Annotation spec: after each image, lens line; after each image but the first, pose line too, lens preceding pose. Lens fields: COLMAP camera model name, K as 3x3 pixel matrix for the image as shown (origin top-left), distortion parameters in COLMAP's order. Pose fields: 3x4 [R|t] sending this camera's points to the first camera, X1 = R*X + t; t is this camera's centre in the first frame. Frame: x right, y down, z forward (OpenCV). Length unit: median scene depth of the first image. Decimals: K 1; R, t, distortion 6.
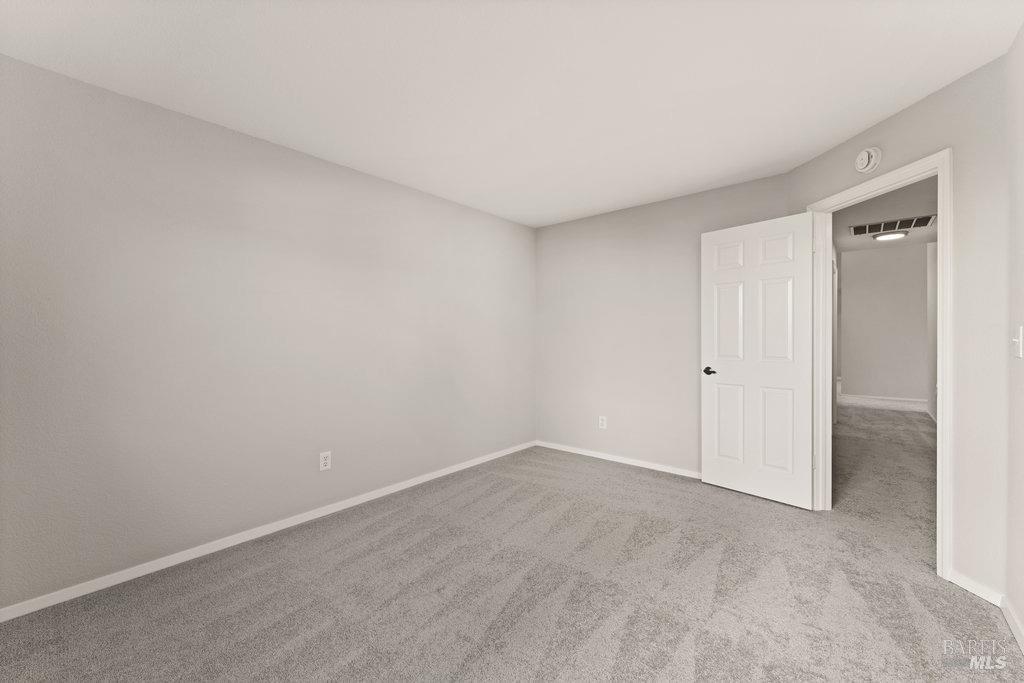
lens RADIAL K [[414.5, 0, 509.8], [0, 414.5, 341.9], [0, 0, 1]] dist [-0.001320, -0.000131]
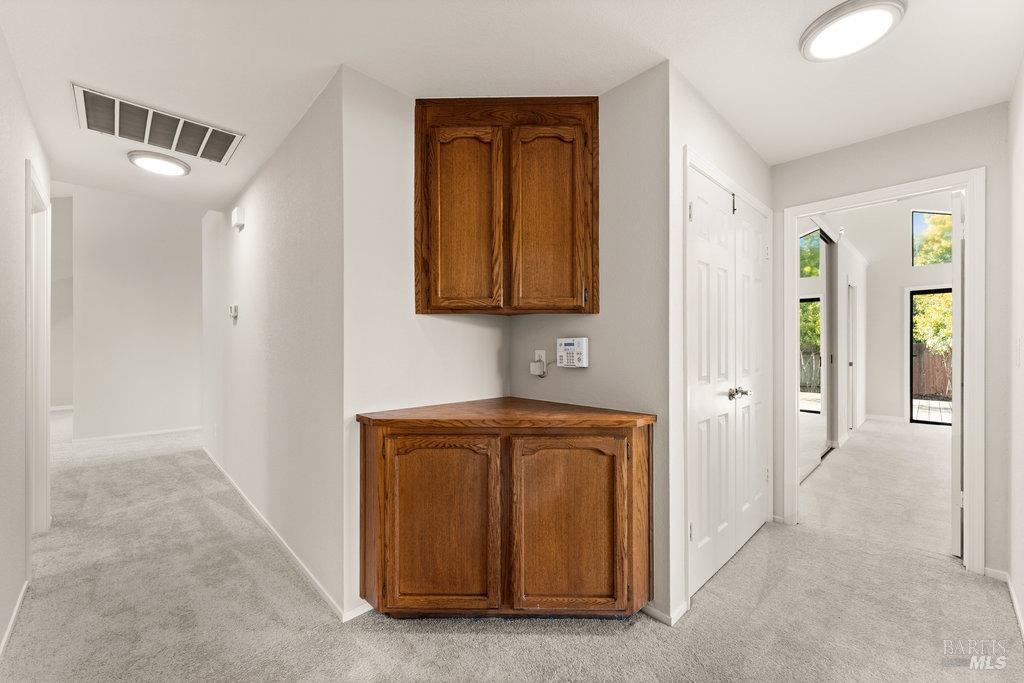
lens RADIAL K [[410.7, 0, 508.0], [0, 410.7, 348.9], [0, 0, 1]] dist [-0.000215, 0.000302]
pose [[0.096530, 0.004168, 0.995321, 0.380541], [0.007163, 0.999962, -0.004882, -0.002221], [-0.995304, 0.007601, 0.096497, 0.443139]]
